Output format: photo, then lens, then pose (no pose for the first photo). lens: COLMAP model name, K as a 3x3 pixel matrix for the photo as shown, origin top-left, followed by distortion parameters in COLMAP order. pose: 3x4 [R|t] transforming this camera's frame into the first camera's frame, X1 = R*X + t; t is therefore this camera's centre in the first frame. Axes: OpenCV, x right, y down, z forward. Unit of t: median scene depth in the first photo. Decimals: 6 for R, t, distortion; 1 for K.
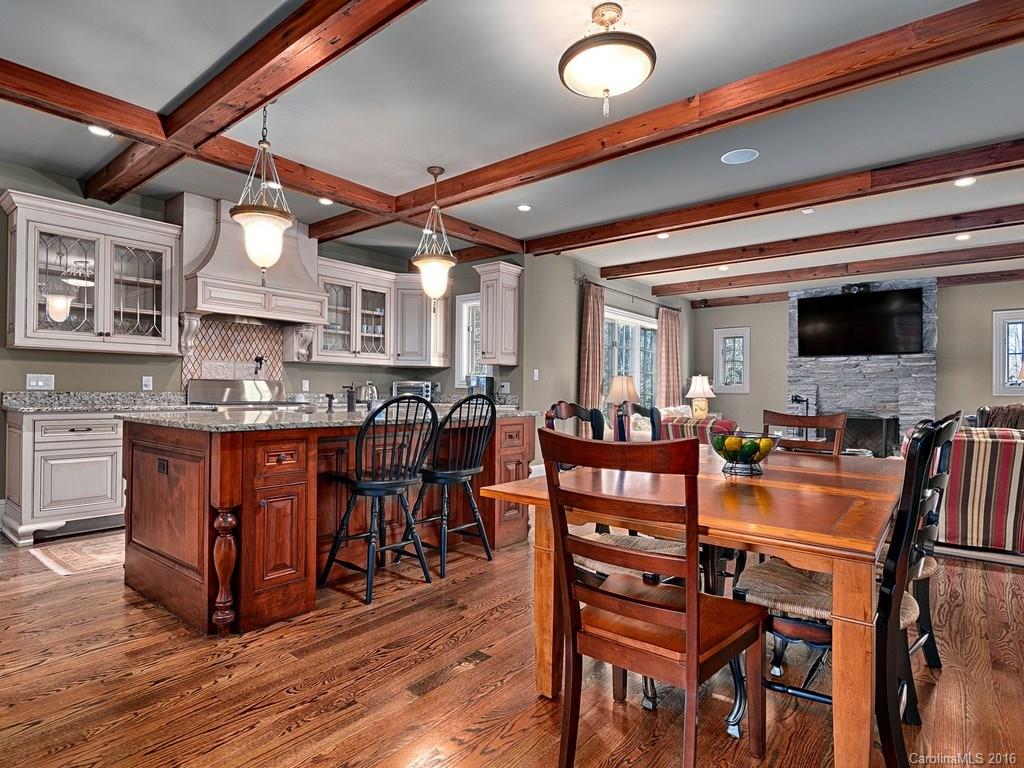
lens RADIAL K [[558.0, 0, 509.9], [0, 558.0, 391.9], [0, 0, 1]] dist [0.000841, -0.000136]
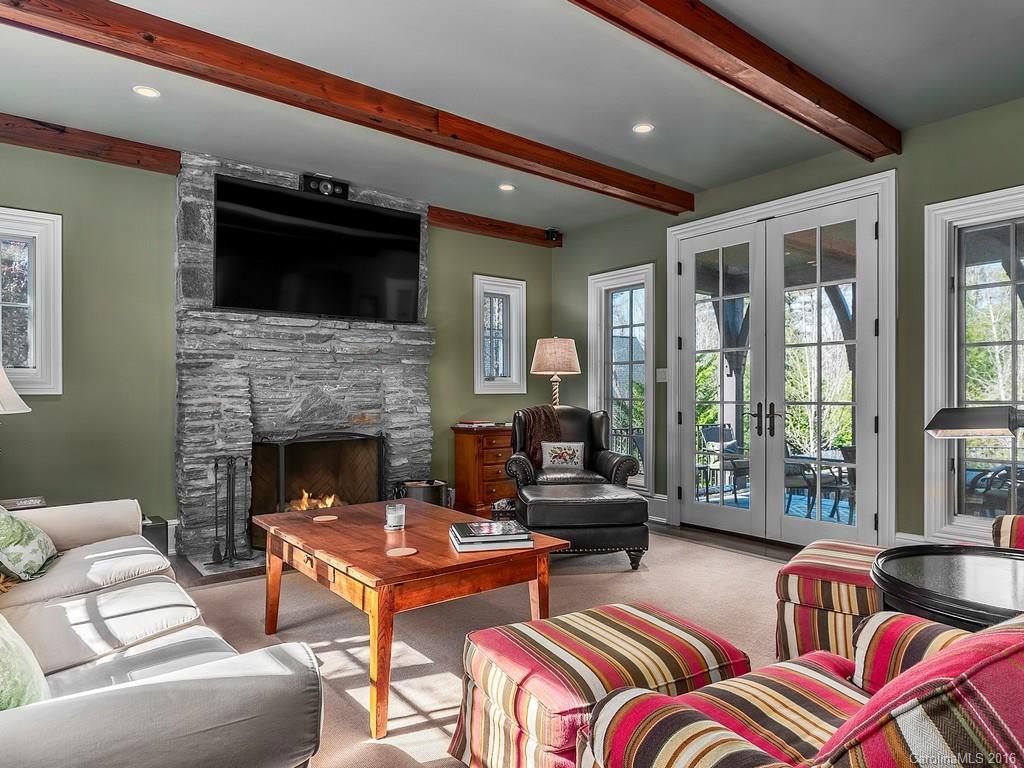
lens RADIAL K [[612.1, 0, 514.8], [0, 612.1, 389.2], [0, 0, 1]] dist [0.002301, 0.000488]
pose [[0.210322, -0.008092, 0.977599, 0.110600], [0.003028, 0.999966, 0.007626, -0.004688], [-0.977627, 0.001357, 0.210340, 0.724167]]
